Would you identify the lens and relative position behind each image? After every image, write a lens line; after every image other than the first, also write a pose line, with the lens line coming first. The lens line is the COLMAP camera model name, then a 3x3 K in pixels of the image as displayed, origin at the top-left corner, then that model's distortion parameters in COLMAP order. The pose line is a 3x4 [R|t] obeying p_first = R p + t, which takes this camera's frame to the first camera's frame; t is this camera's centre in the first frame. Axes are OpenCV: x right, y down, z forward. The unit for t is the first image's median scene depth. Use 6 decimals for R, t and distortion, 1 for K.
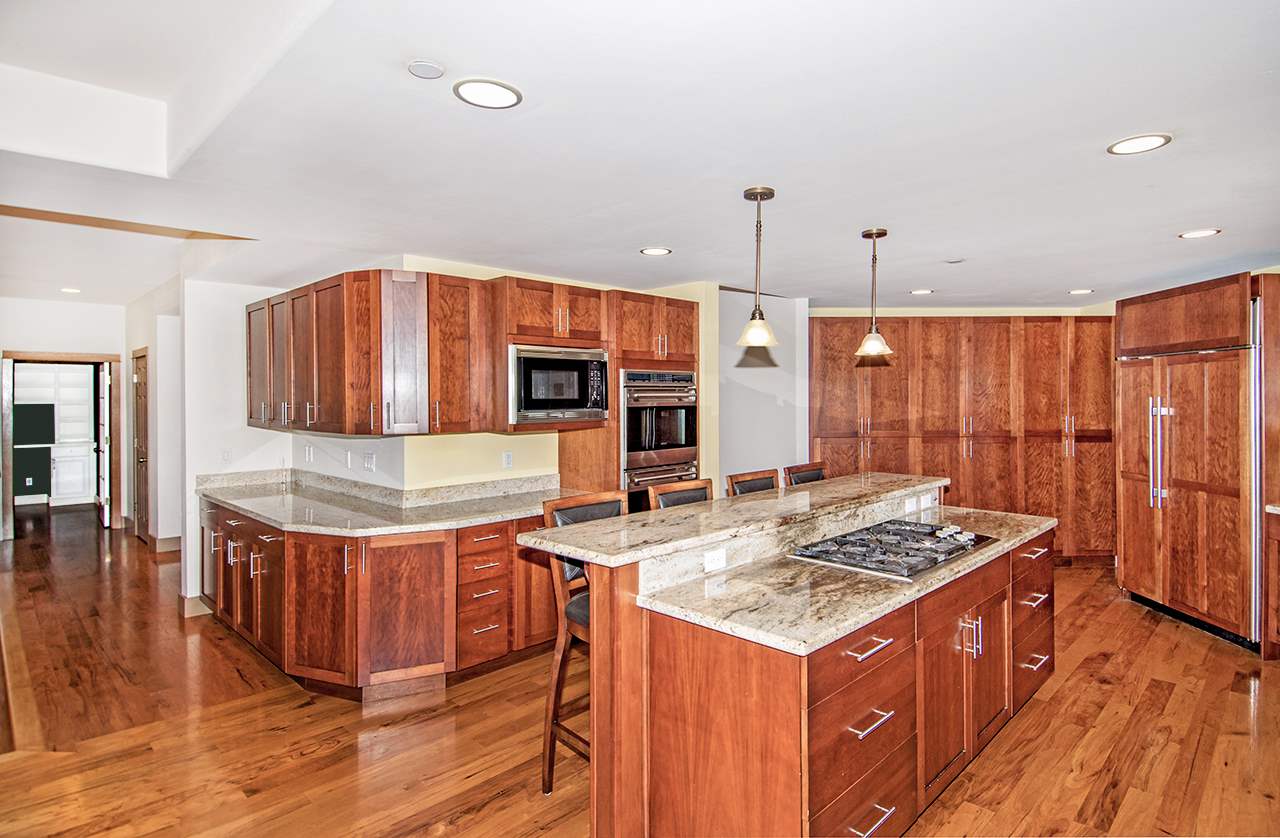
lens RADIAL K [[666.7, 0, 644.3], [0, 666.7, 398.7], [0, 0, 1]] dist [0.001733, 0.000168]
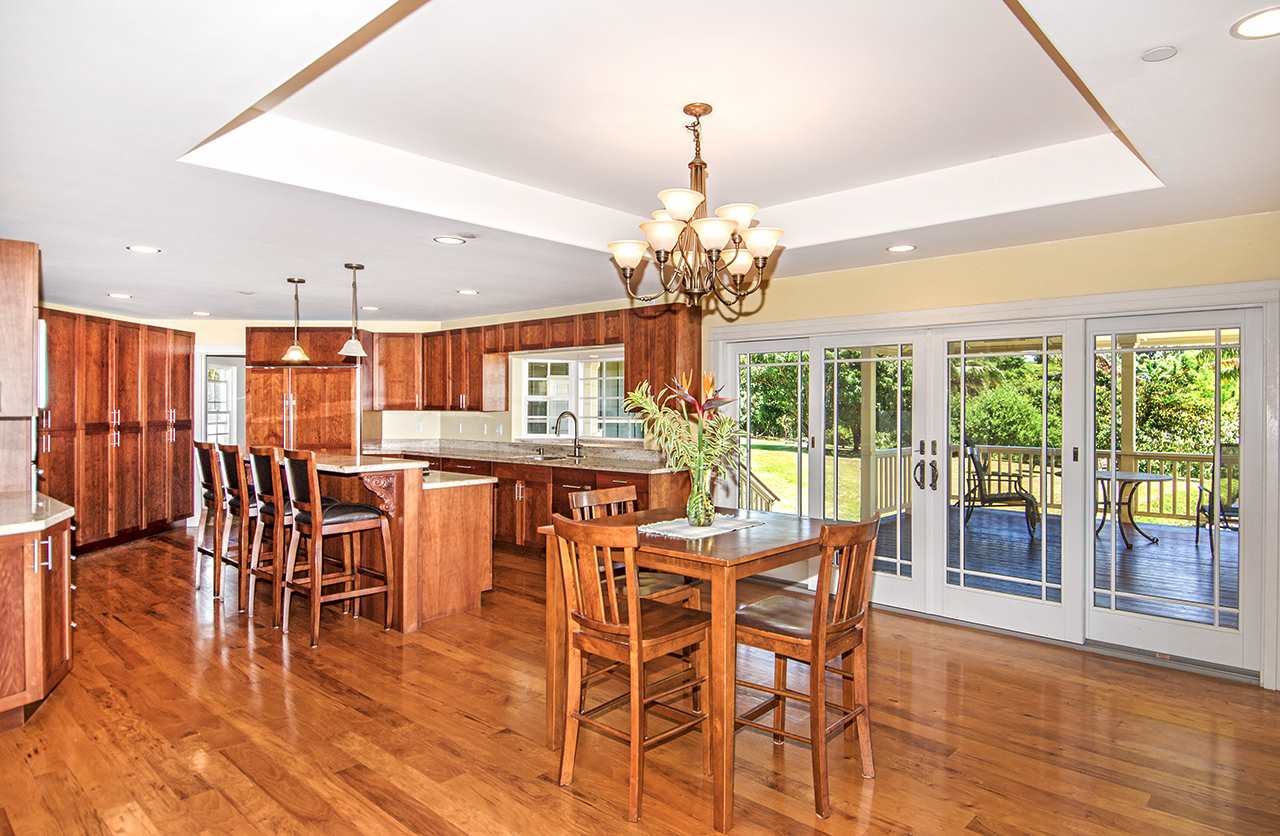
lens RADIAL K [[666.7, 0, 644.3], [0, 666.7, 397.7], [0, 0, 1]] dist [0.001733, 0.000168]
pose [[0.034750, 0.012458, 0.999318, -0.605933], [0.000562, 0.999922, -0.012485, 0.021095], [-0.999396, 0.000995, 0.034740, 0.081517]]
